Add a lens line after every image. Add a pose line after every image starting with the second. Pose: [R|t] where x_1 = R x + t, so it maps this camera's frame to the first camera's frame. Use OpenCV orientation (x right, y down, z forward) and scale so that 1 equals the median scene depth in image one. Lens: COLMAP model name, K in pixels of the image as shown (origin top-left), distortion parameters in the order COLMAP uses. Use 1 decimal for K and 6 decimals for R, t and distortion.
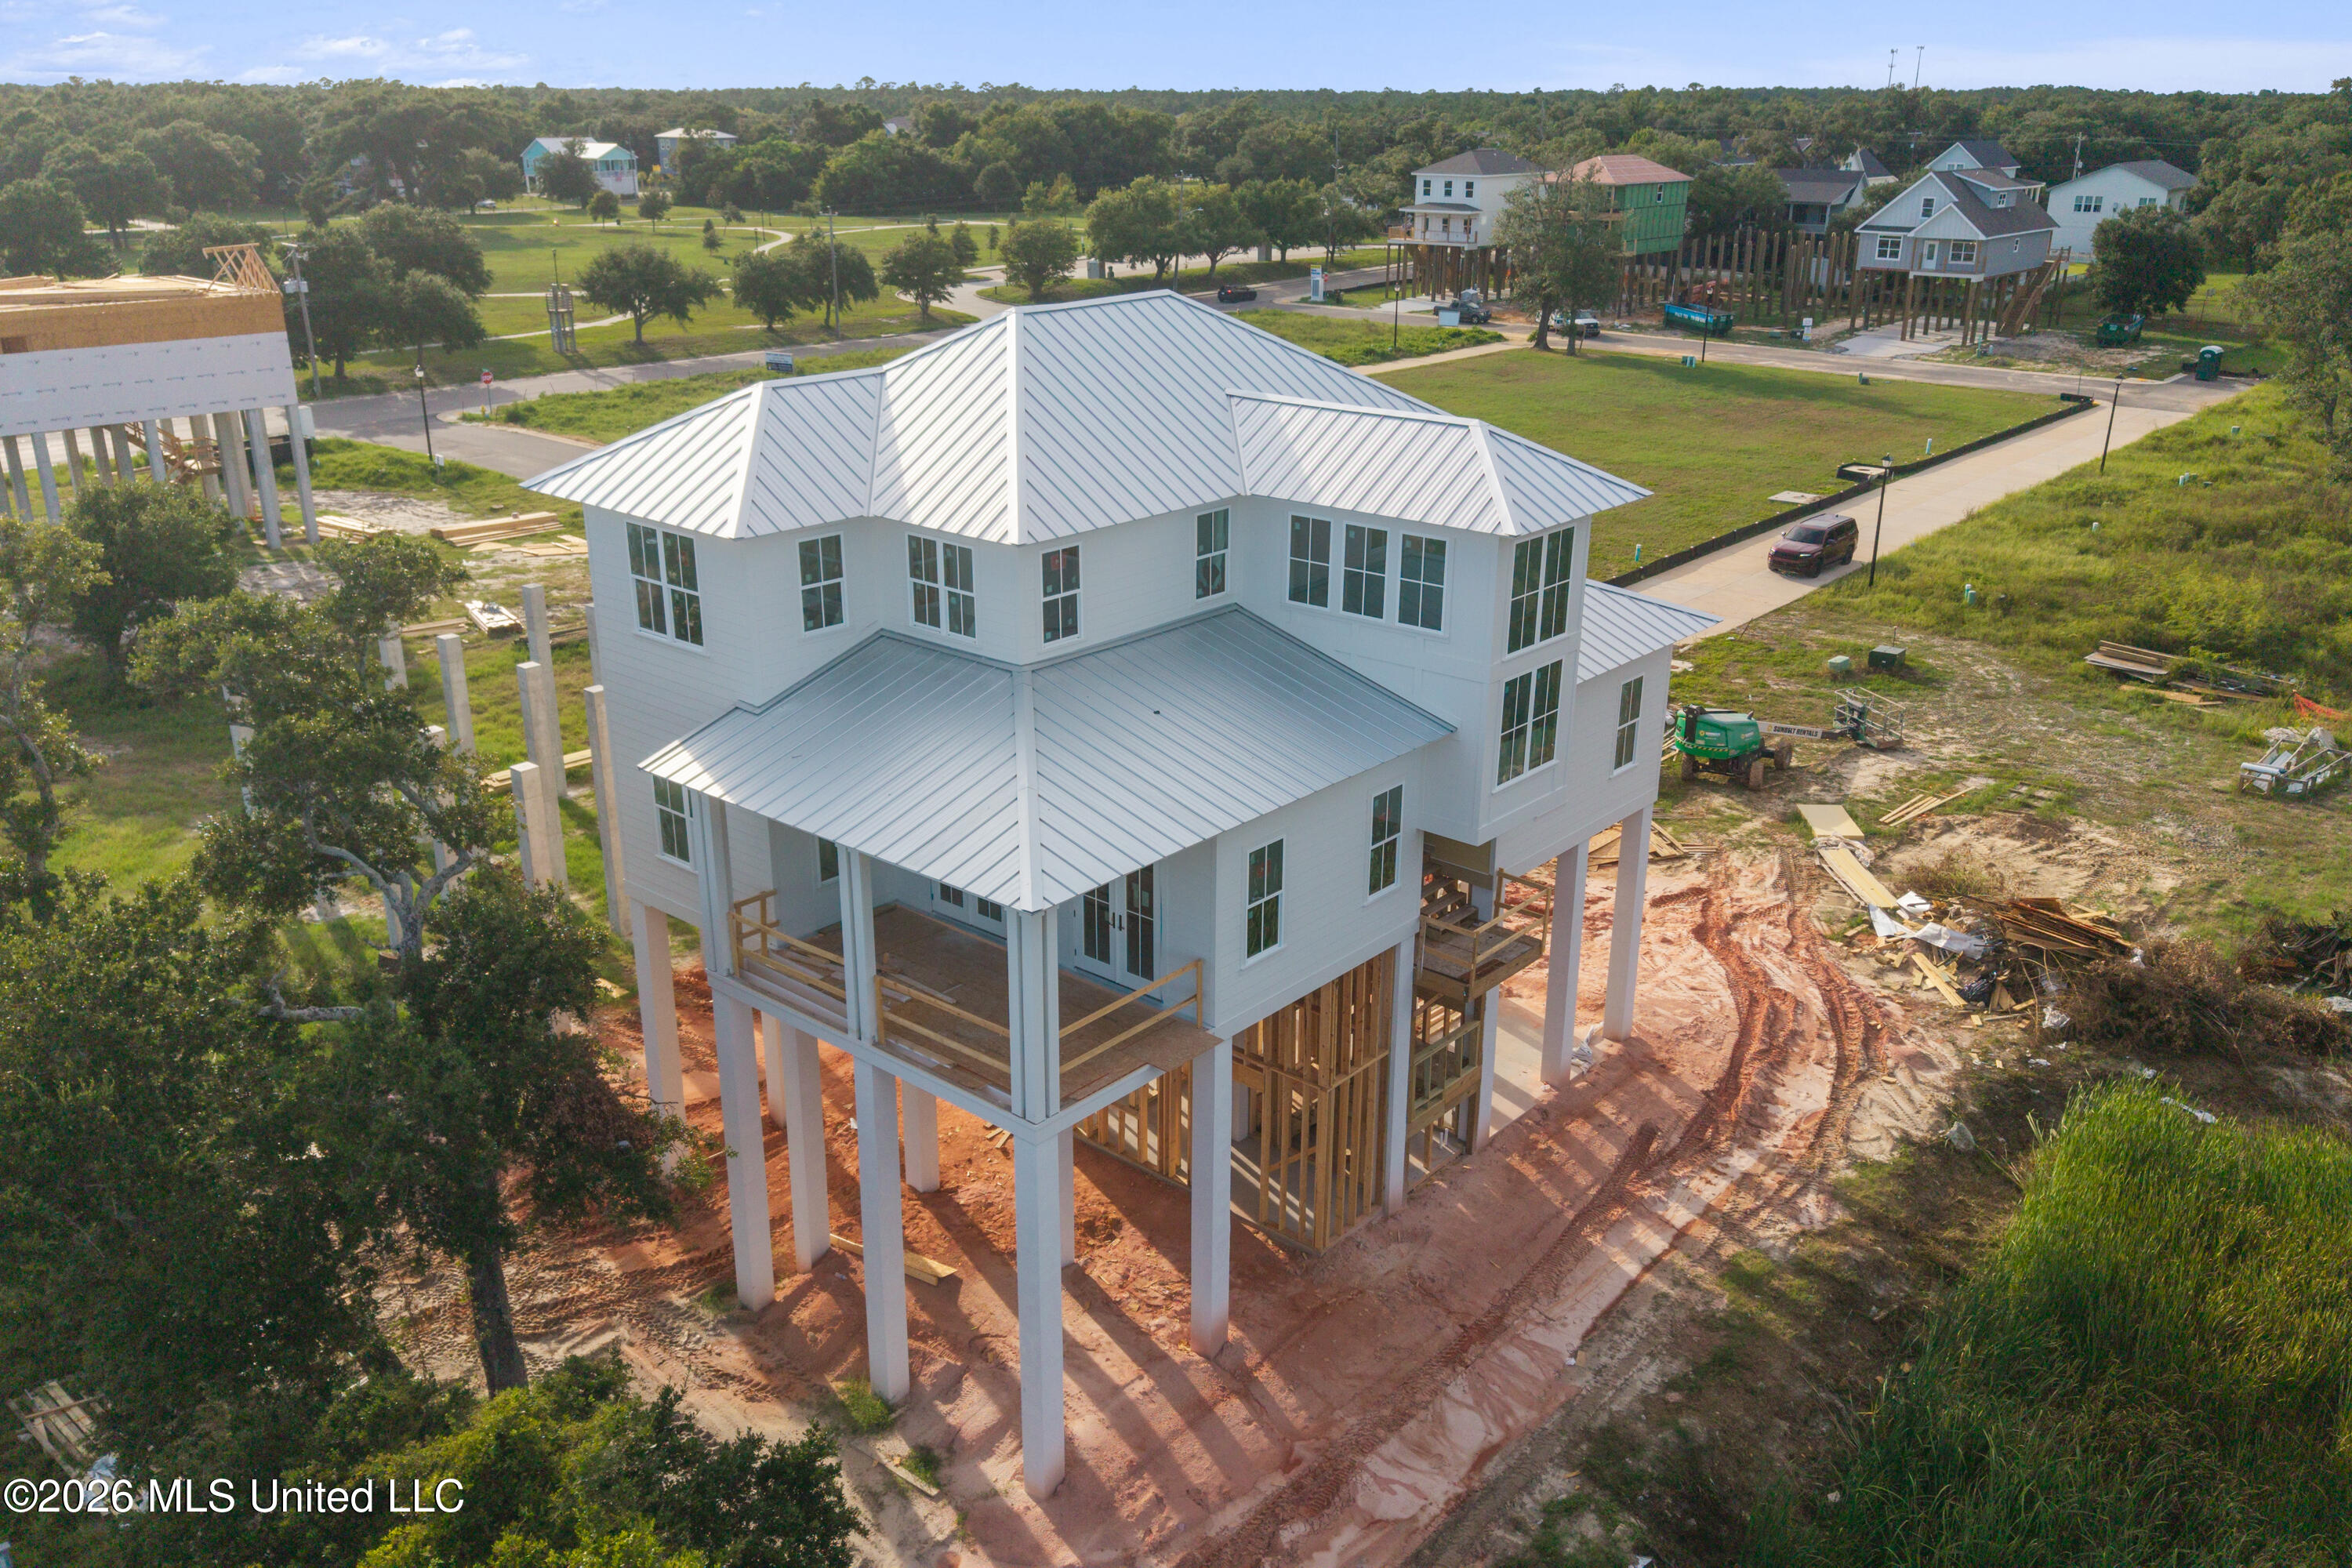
lens RADIAL K [[1857.7, 0, 1167.0], [0, 1857.7, 793.9], [0, 0, 1]] dist [0.022911, -0.030314]
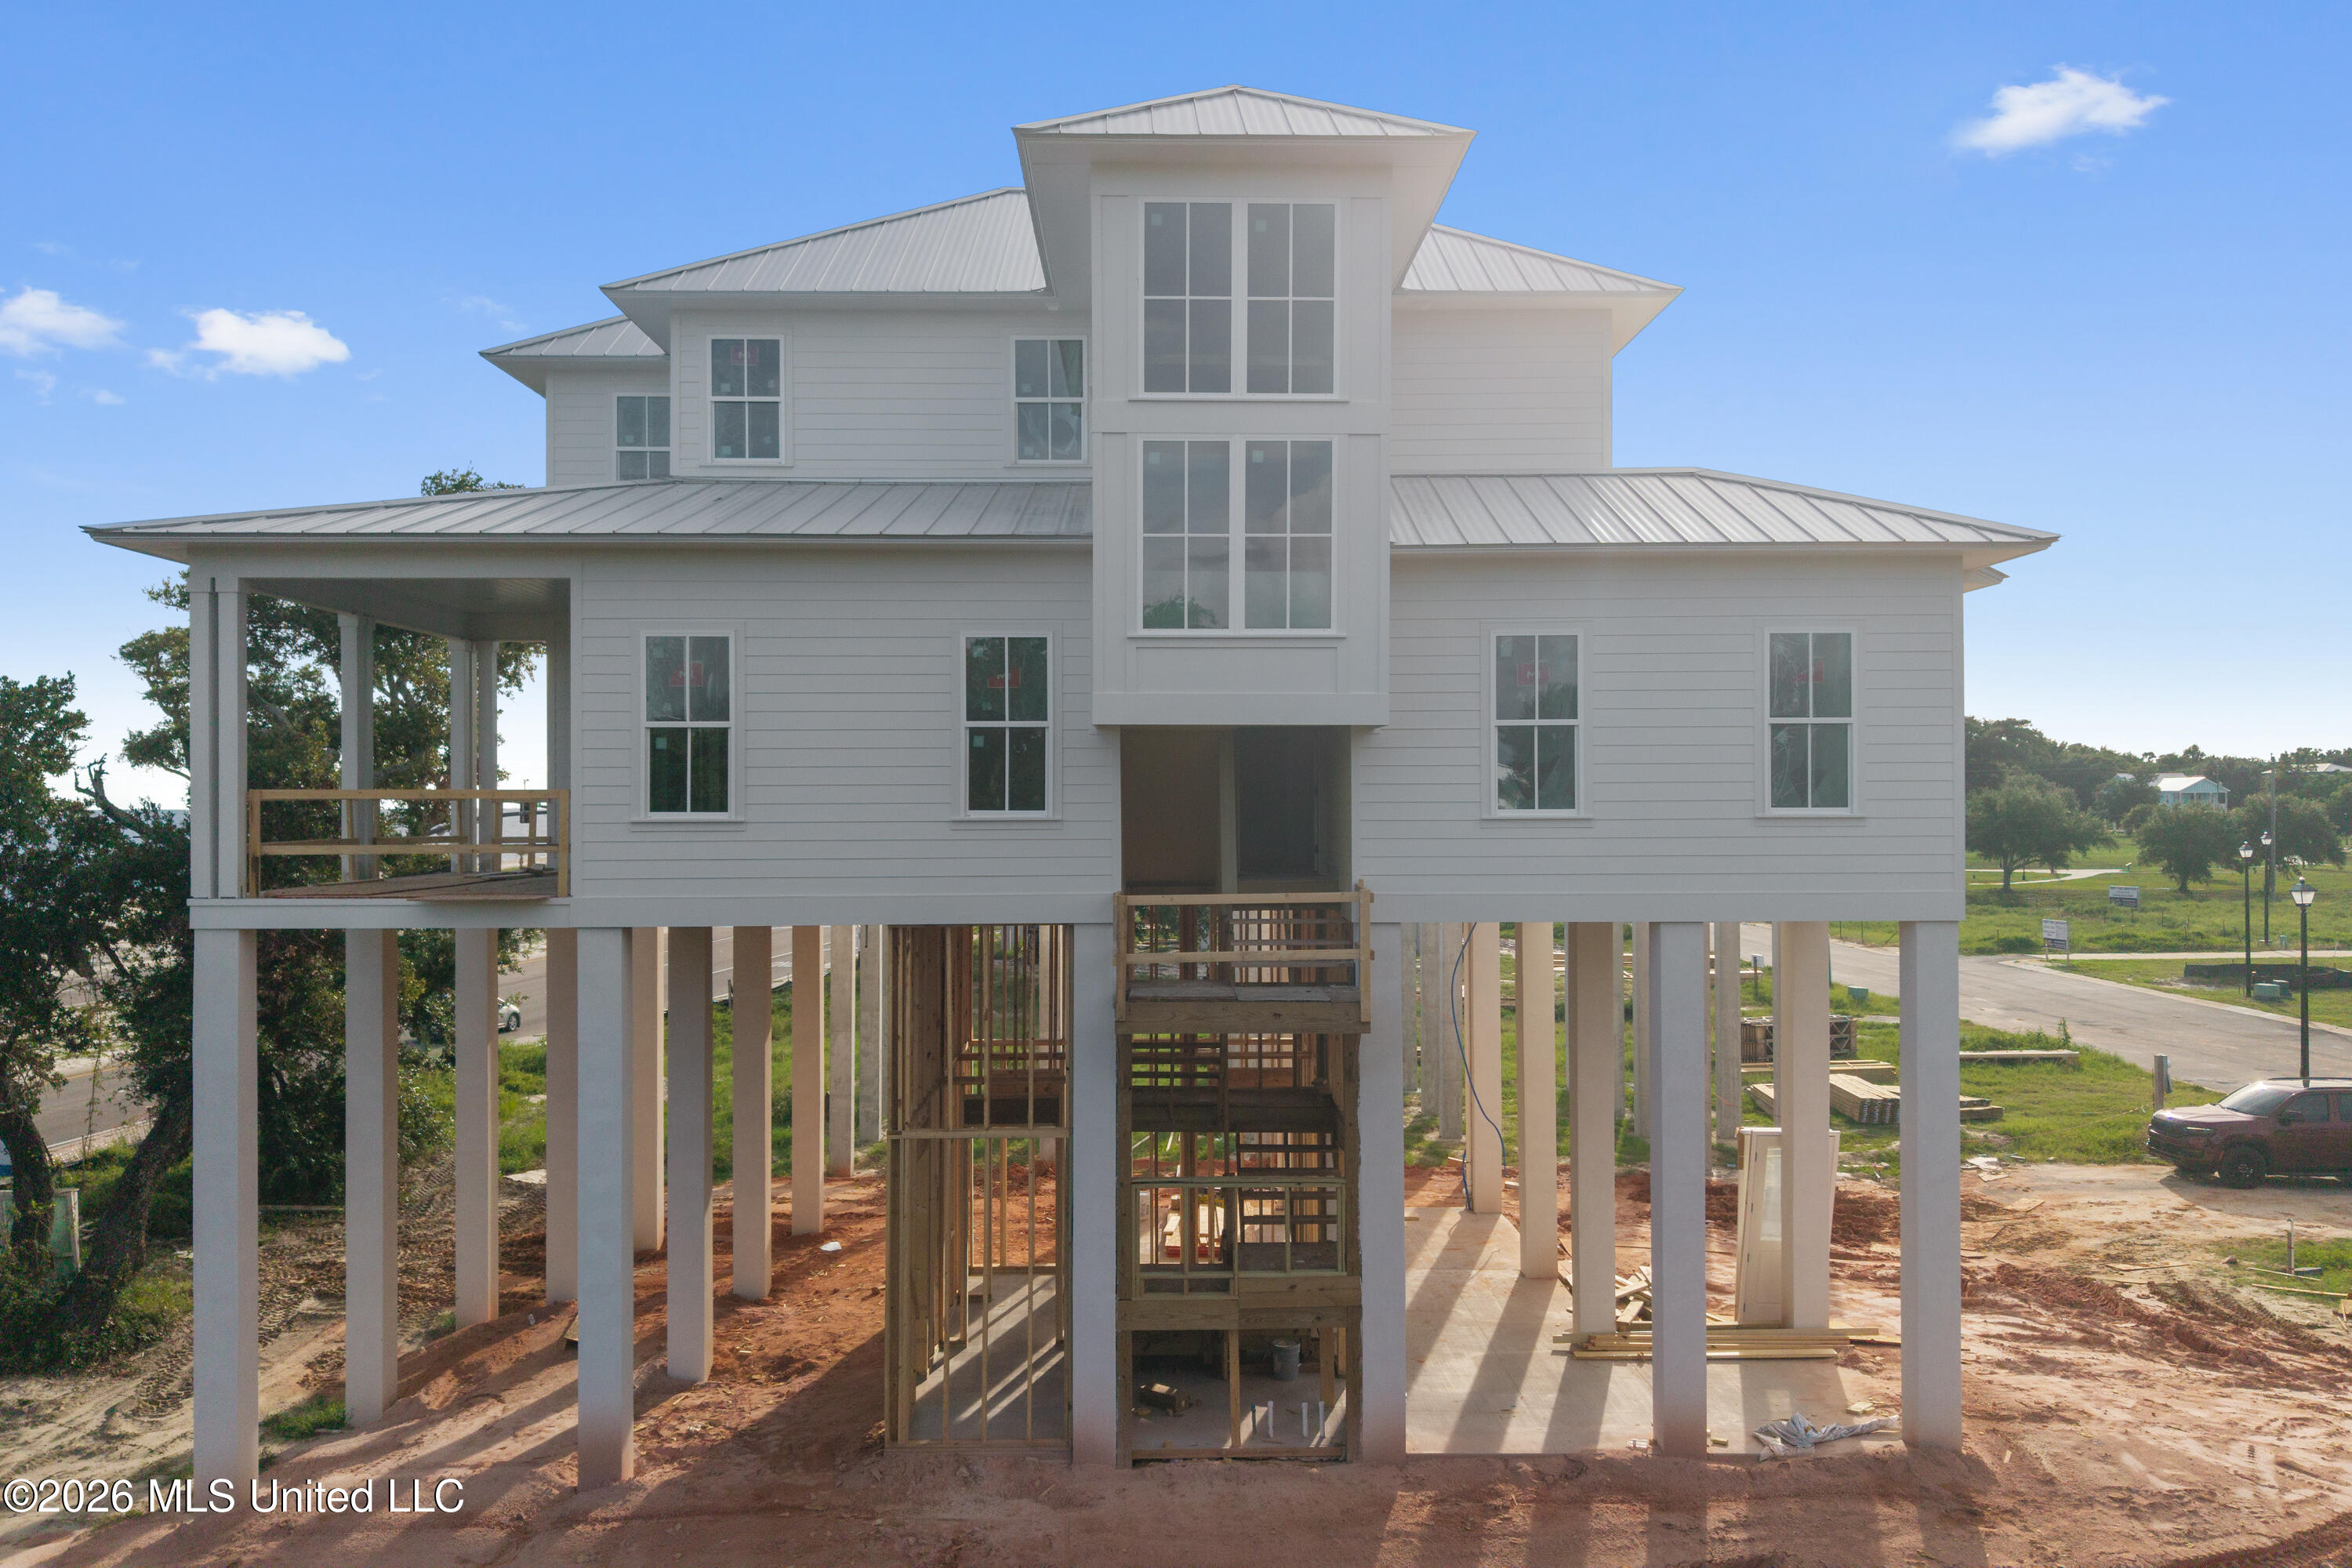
lens RADIAL K [[1857.7, 0, 1185.9], [0, 1857.7, 805.1], [0, 0, 1]] dist [0.022911, -0.030314]
pose [[0.675090, -0.000809, -0.737735, 0.558779], [-0.254525, 0.938344, -0.233941, 0.163653], [0.692438, 0.345703, 0.633261, 0.599938]]
